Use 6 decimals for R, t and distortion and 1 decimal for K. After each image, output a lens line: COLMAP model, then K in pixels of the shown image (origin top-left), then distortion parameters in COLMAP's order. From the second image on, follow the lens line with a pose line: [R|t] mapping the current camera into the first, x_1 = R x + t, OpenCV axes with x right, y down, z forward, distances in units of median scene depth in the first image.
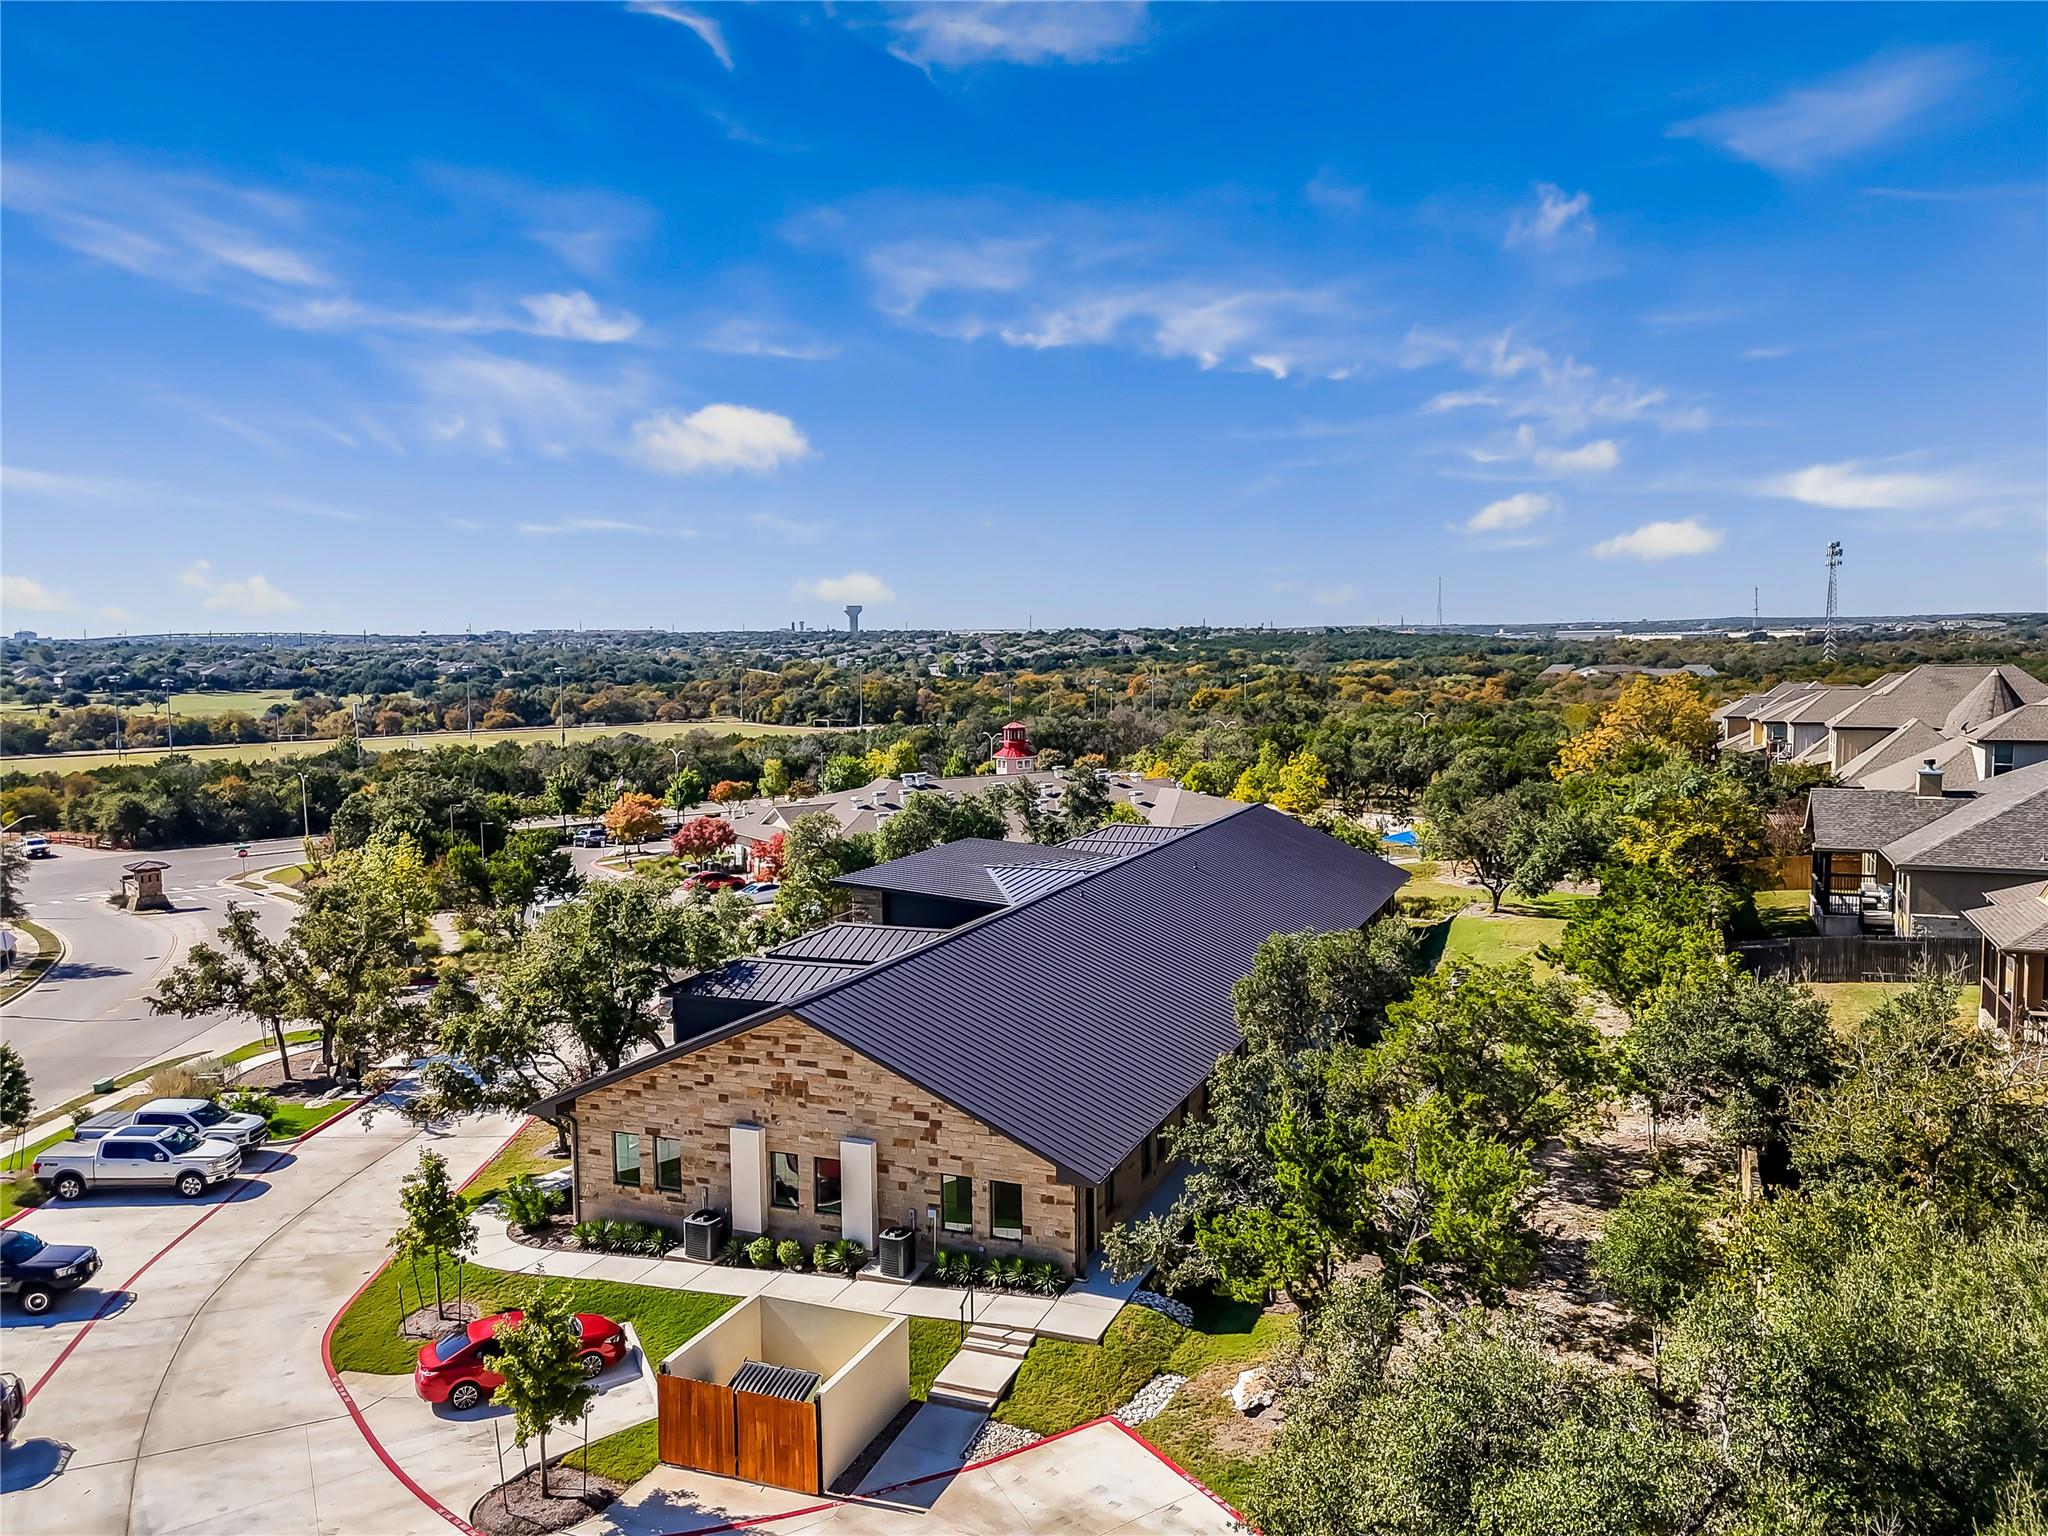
lens RADIAL K [[1512.8, 0, 1025.3], [0, 1512.8, 738.0], [0, 0, 1]] dist [0.124933, -0.216629]
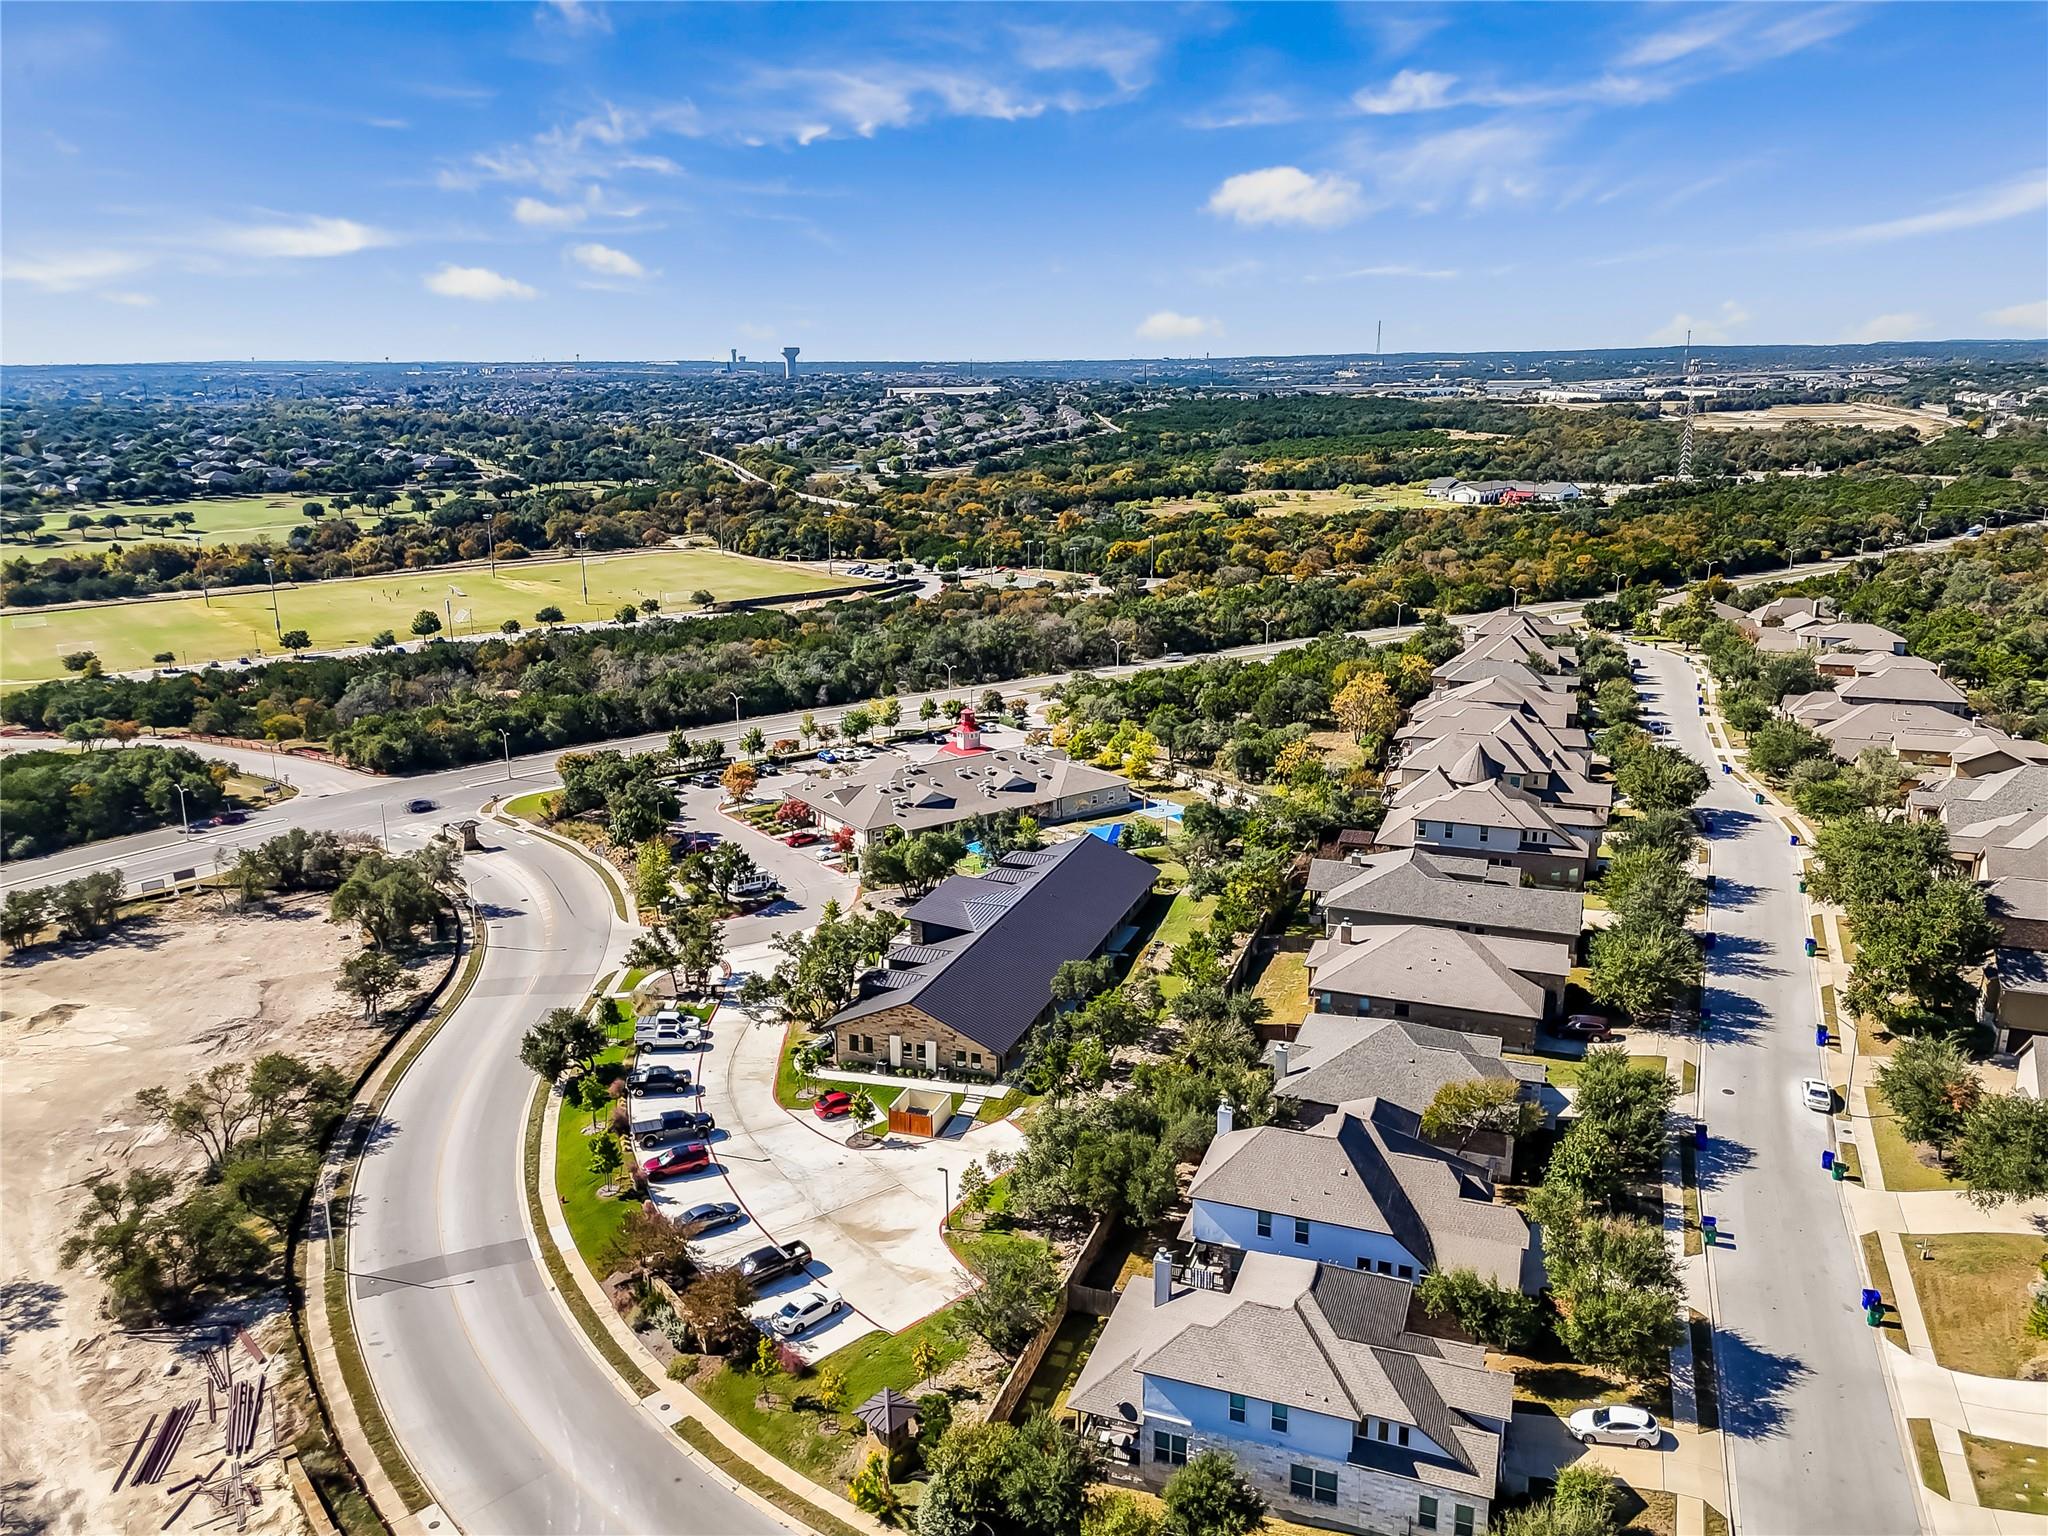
lens RADIAL K [[1512.8, 0, 1025.3], [0, 1512.8, 738.0], [0, 0, 1]] dist [0.124933, -0.216629]
pose [[0.999250, -0.005096, 0.038380, -0.027141], [-0.001708, 0.984533, 0.175193, -0.894867], [-0.038679, -0.175127, 0.983786, -1.991649]]
